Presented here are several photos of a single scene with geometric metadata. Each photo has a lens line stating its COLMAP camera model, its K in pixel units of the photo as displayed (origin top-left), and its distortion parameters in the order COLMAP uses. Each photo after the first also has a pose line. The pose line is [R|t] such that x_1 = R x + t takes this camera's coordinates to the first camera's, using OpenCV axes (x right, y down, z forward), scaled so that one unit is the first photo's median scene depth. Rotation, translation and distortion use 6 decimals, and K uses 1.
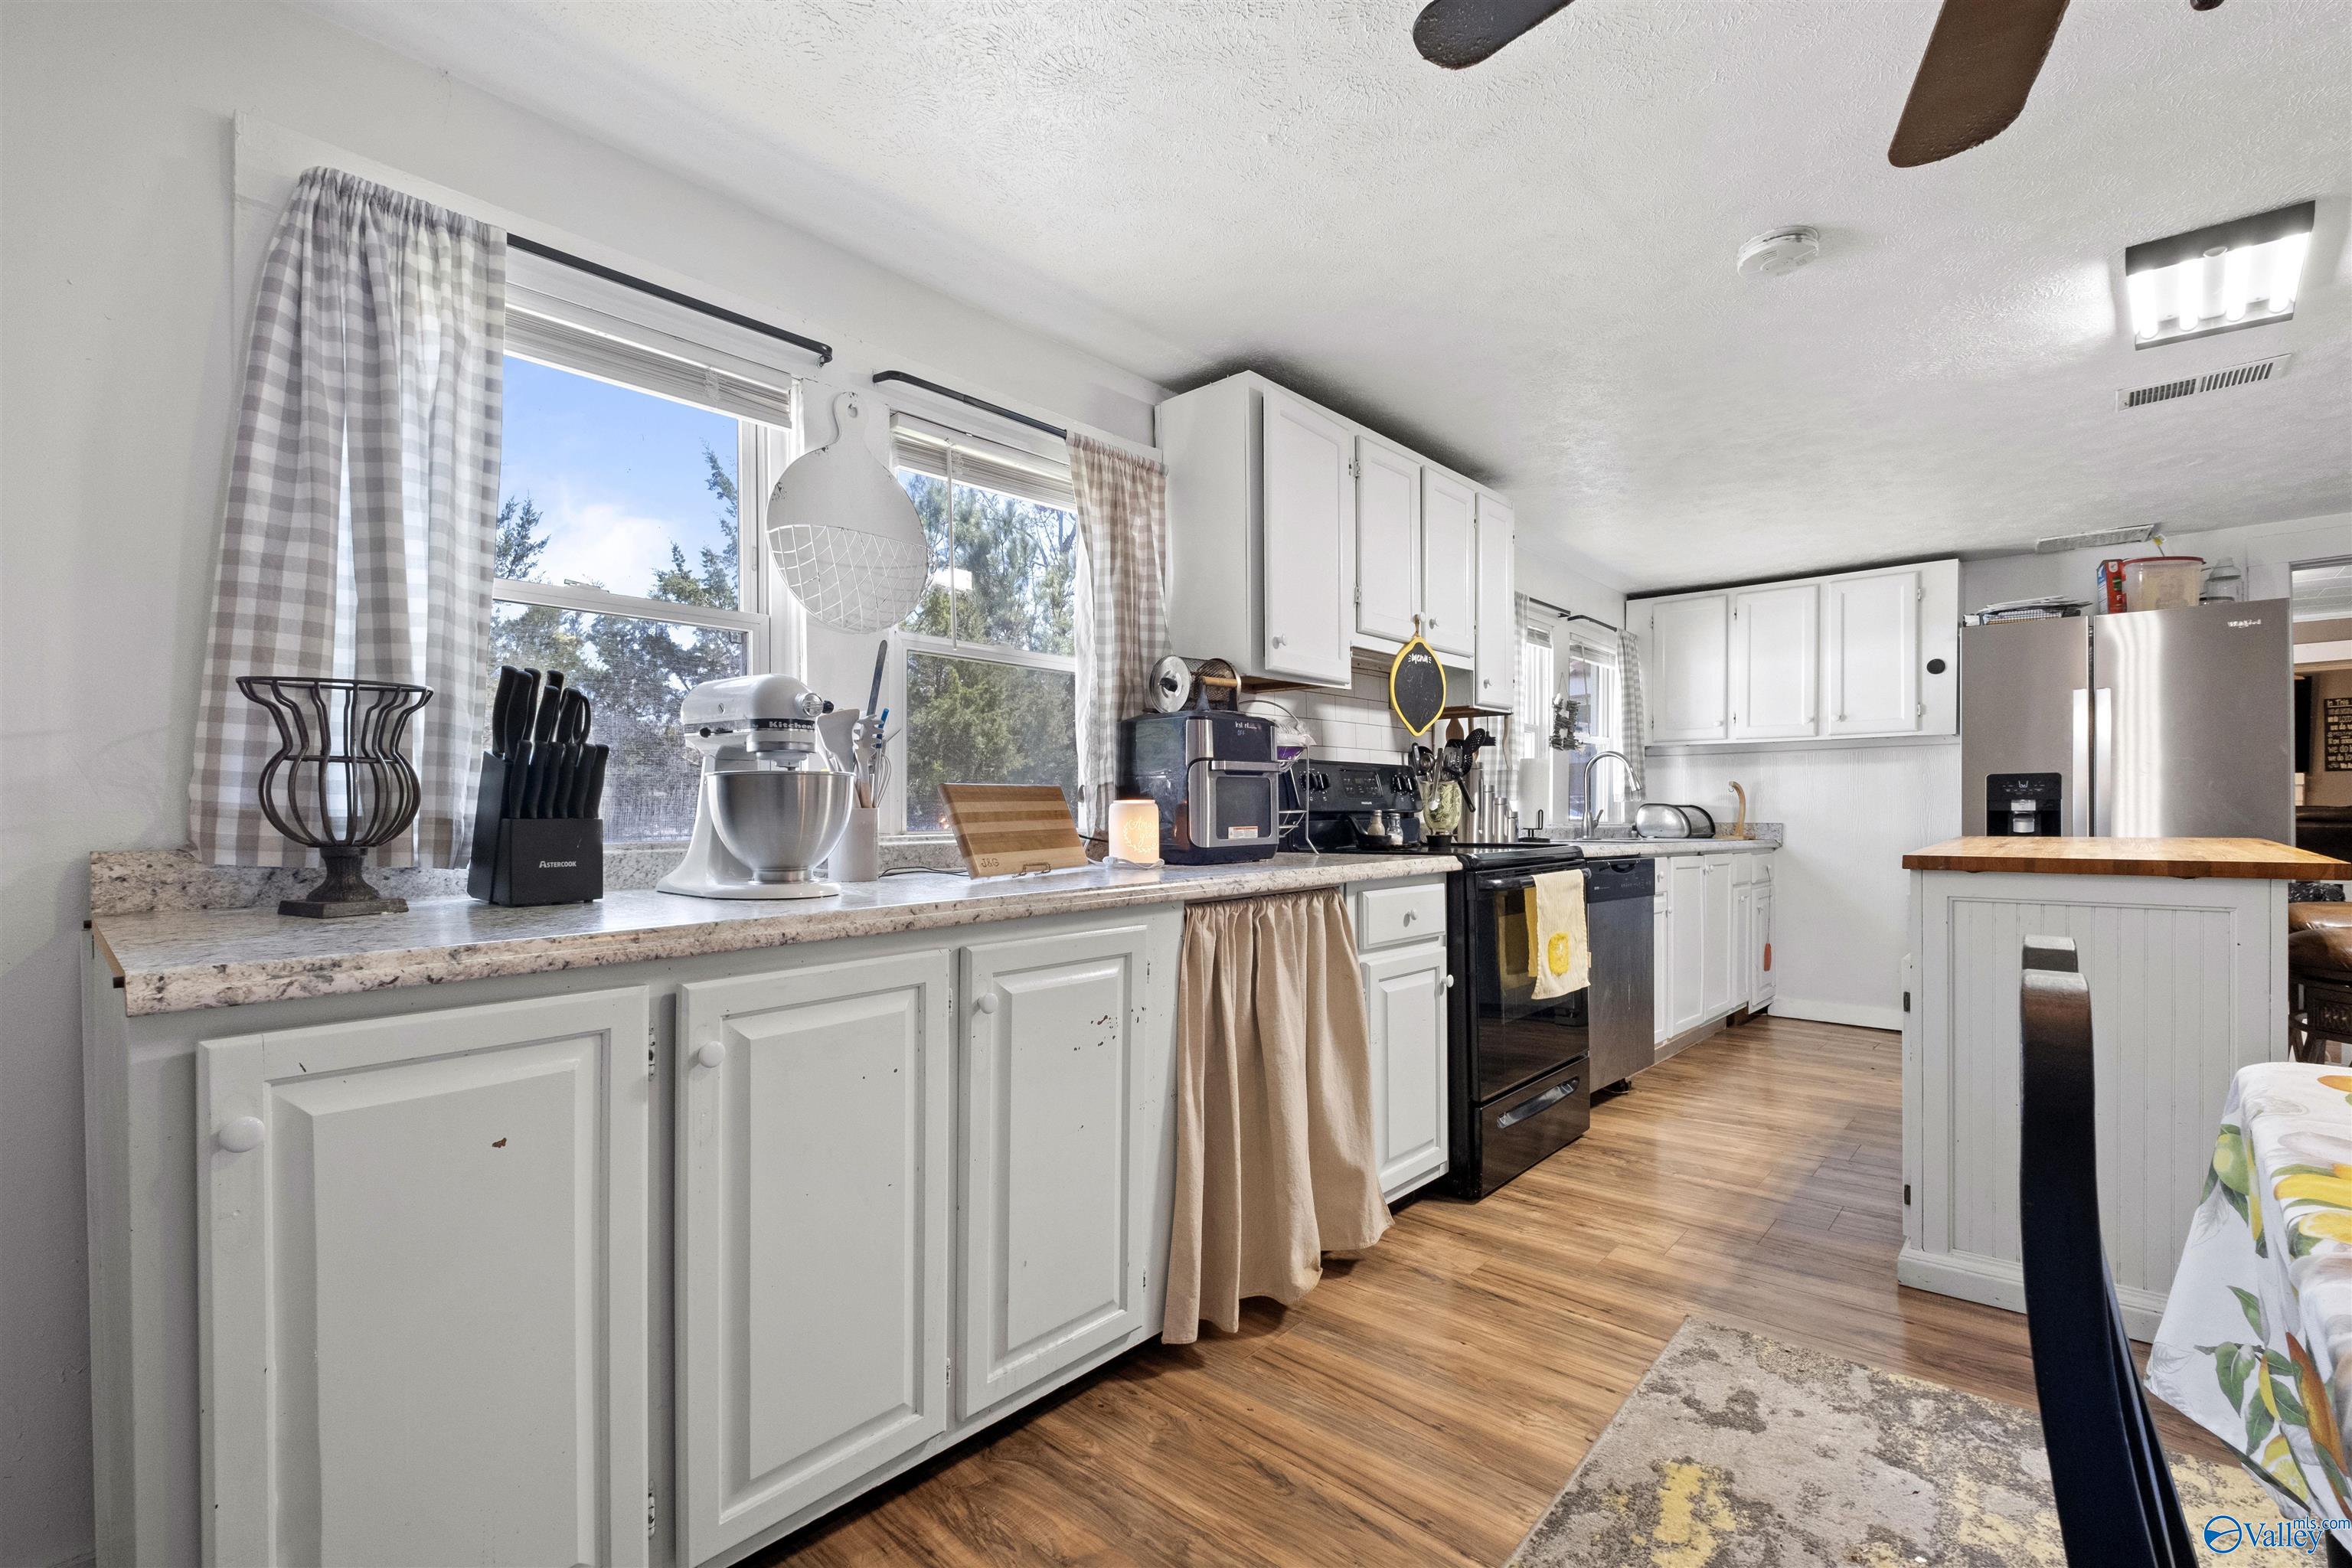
lens RADIAL K [[1044.5, 0, 1169.8], [0, 1044.5, 816.2], [0, 0, 1]] dist [0.006436, -0.003978]
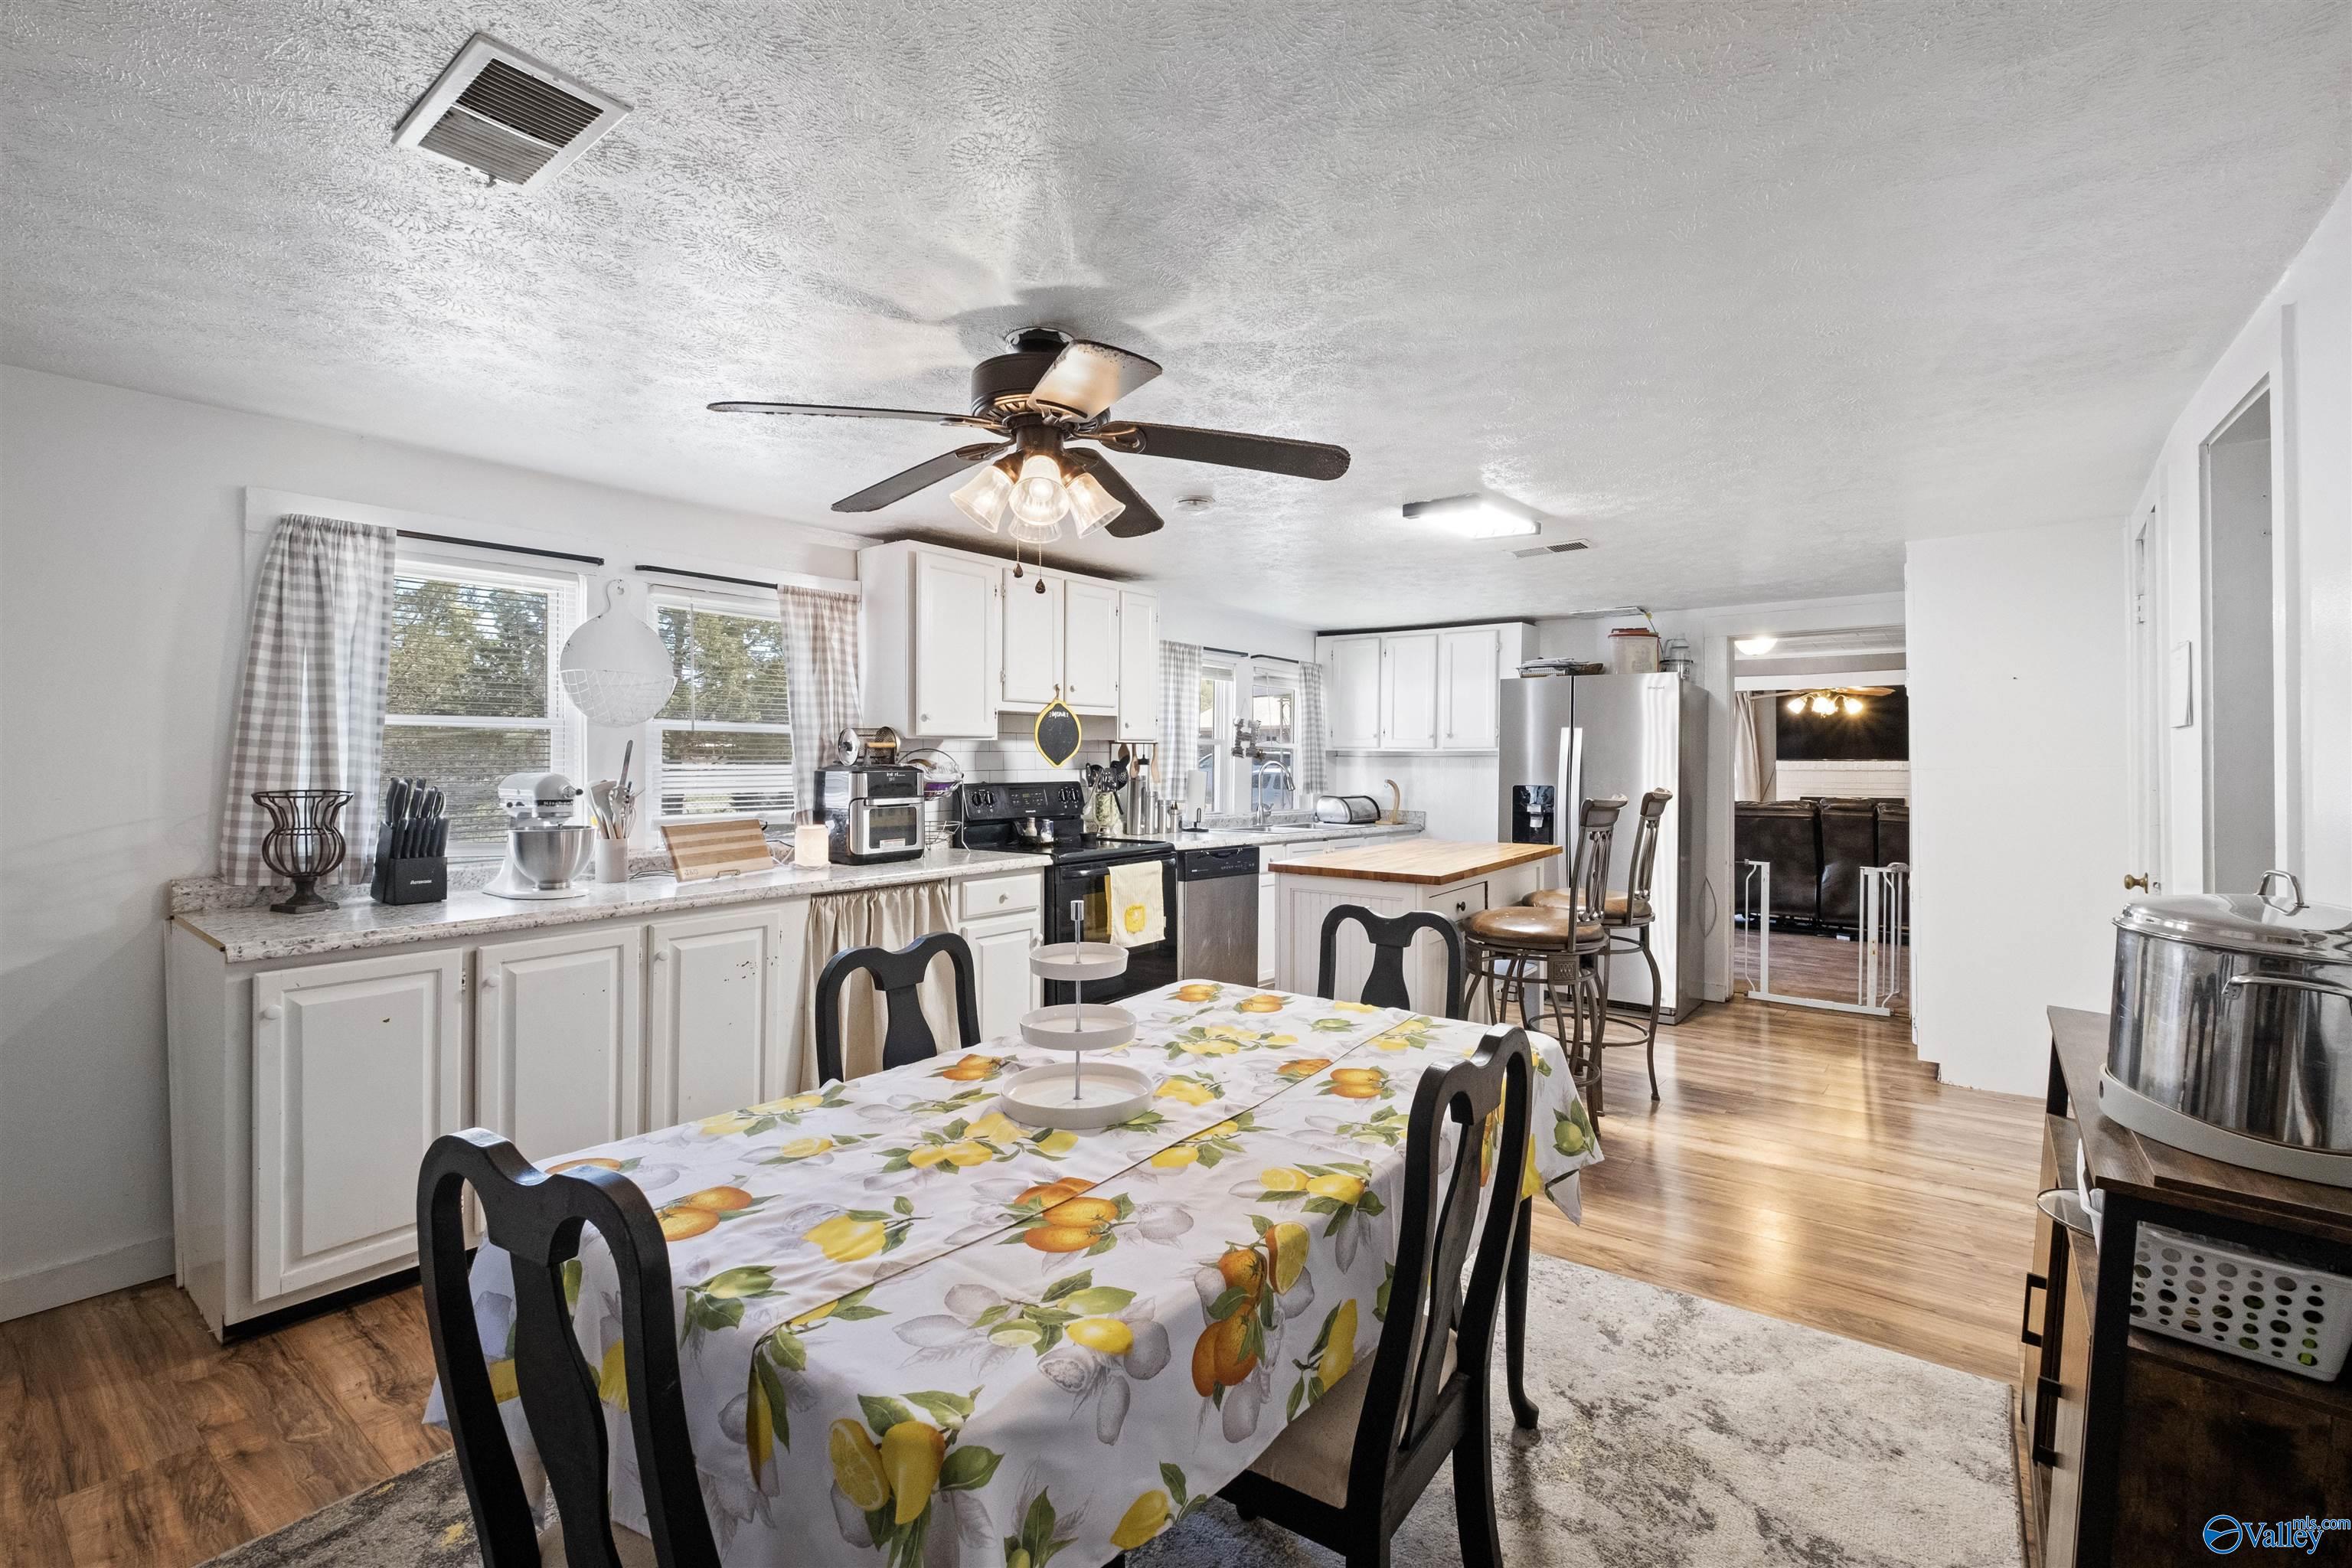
lens RADIAL K [[1044.5, 0, 1171.3], [0, 1044.5, 762.8], [0, 0, 1]] dist [0.006436, -0.003978]
pose [[0.997768, 0.008495, 0.066236, 0.566083], [-0.008527, 0.999964, 0.000194, -0.161463], [-0.066232, -0.000758, 0.997804, -0.863794]]
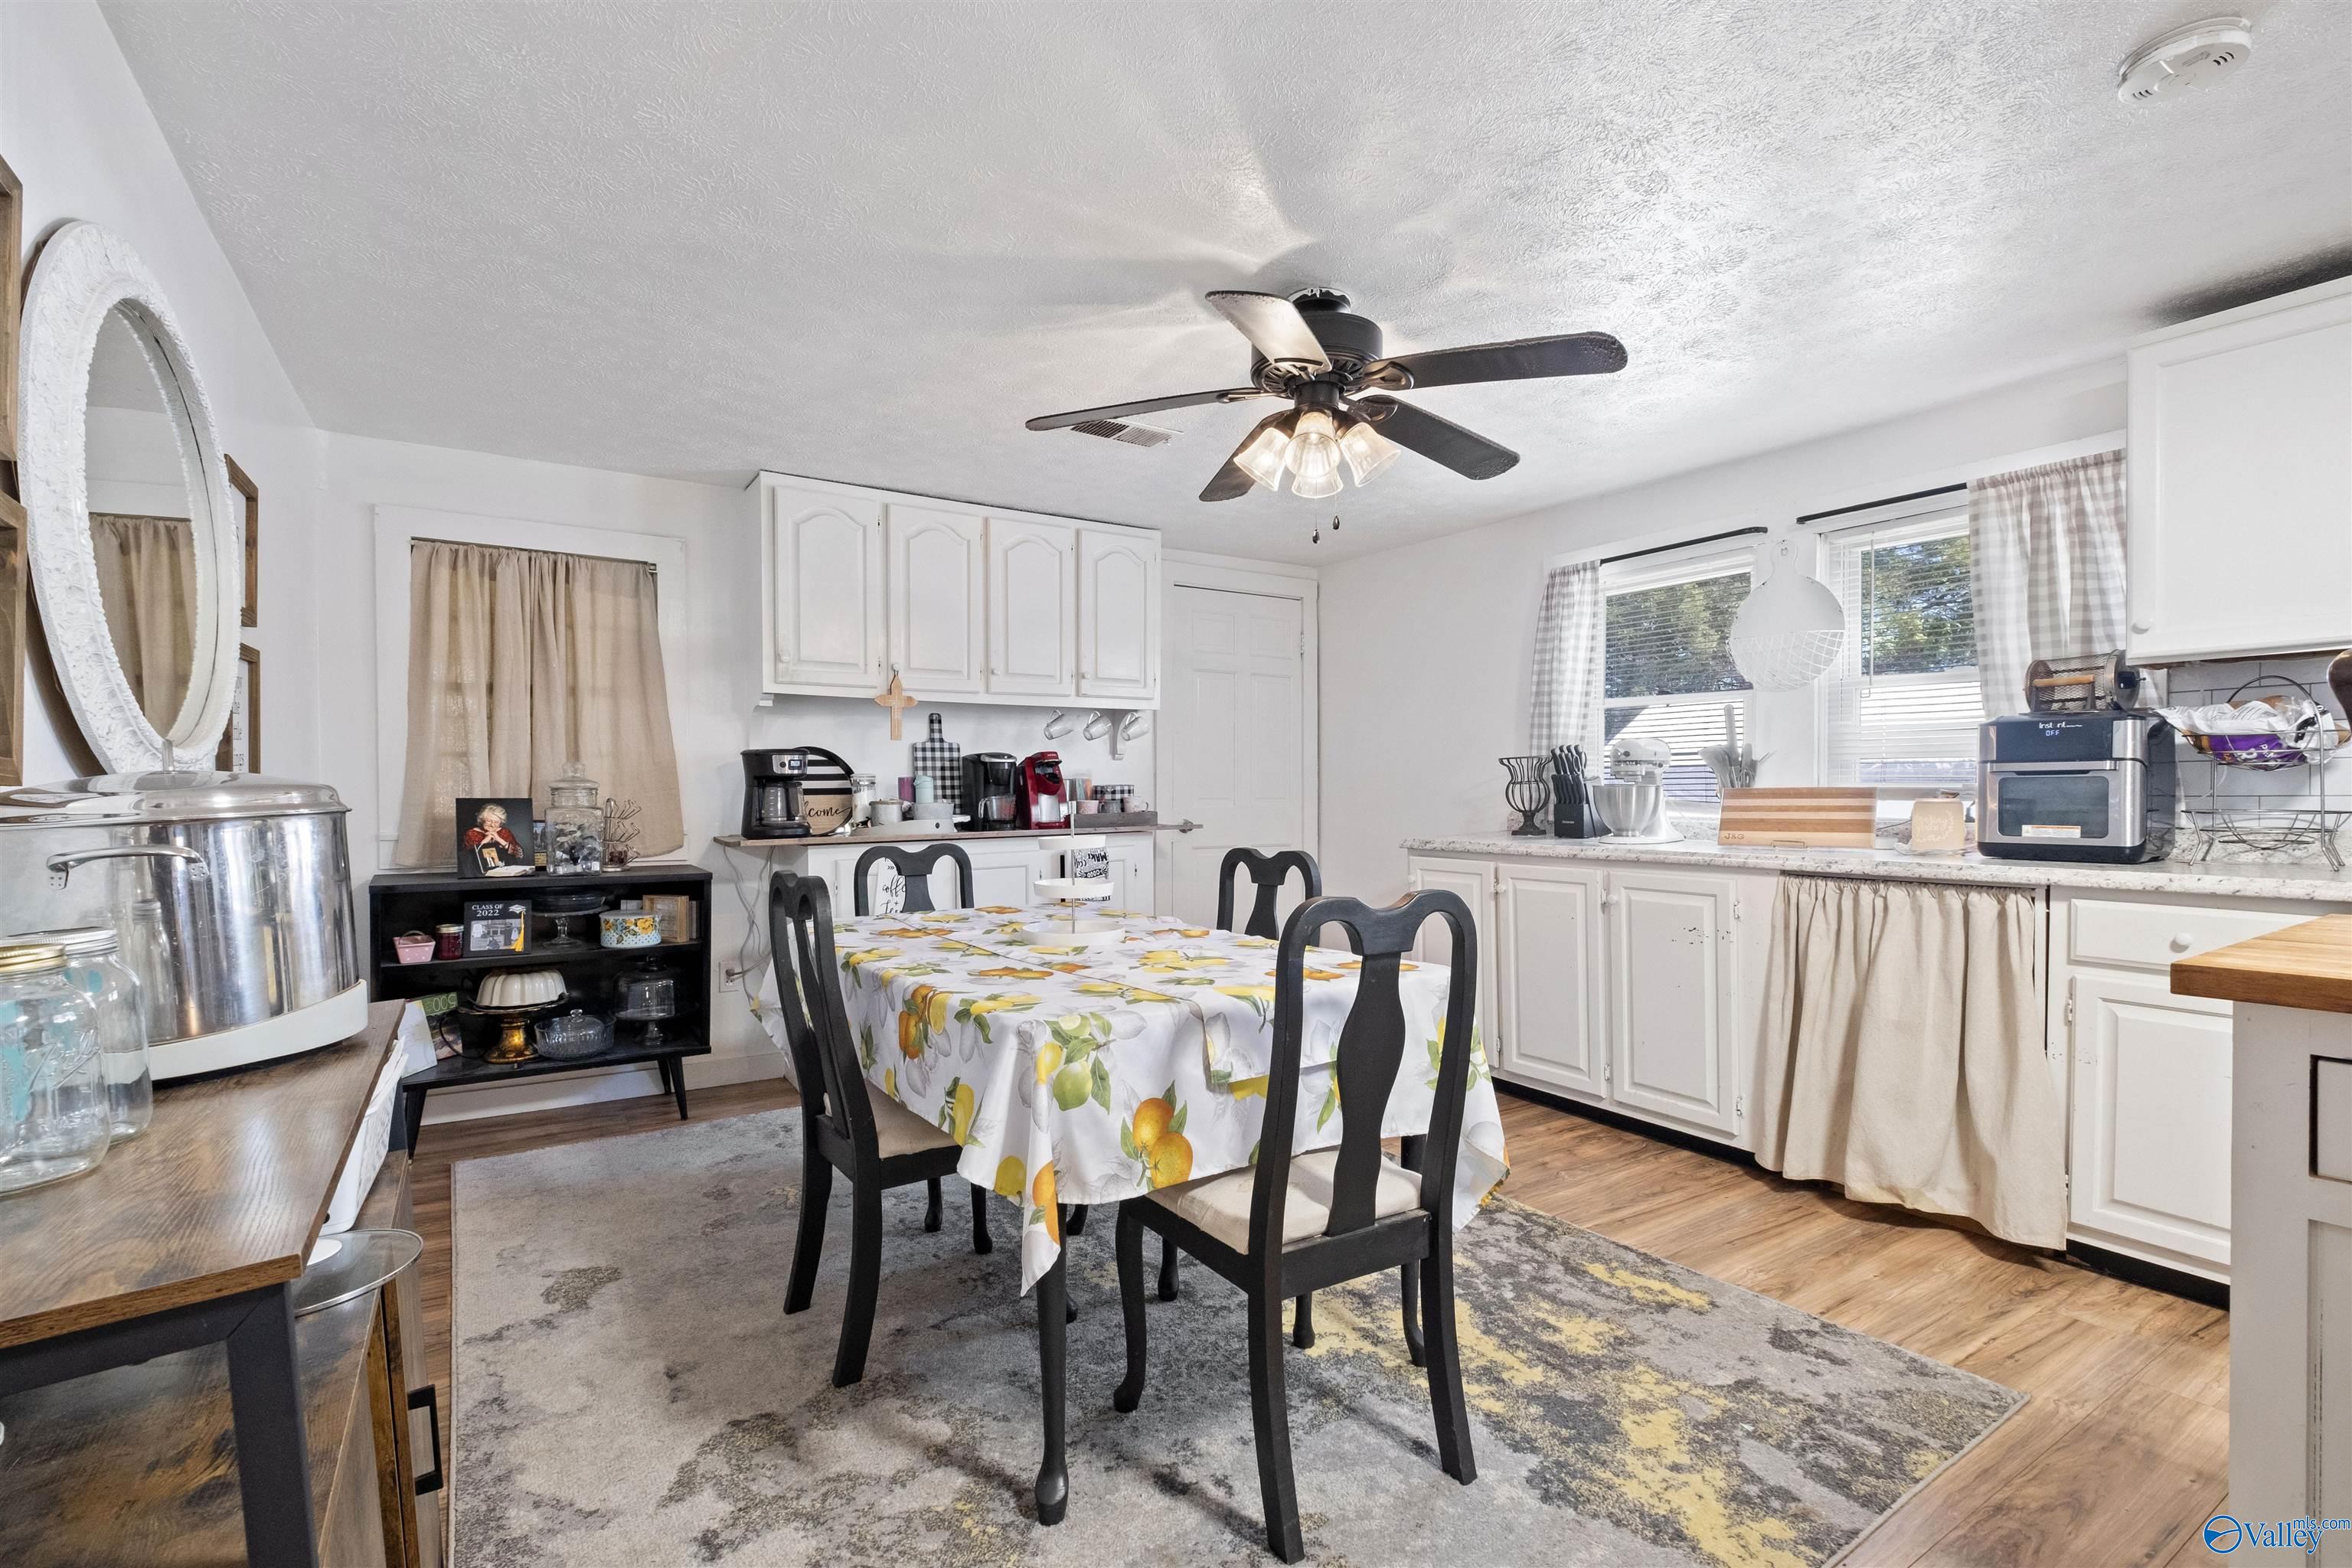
lens RADIAL K [[1044.5, 0, 1155.0], [0, 1044.5, 799.6], [0, 0, 1]] dist [0.006436, -0.003978]
pose [[-0.279732, 0.022794, -0.959807, 1.915461], [0.004948, 0.999739, 0.022300, -0.062405], [0.960065, 0.001489, -0.279772, 0.670490]]
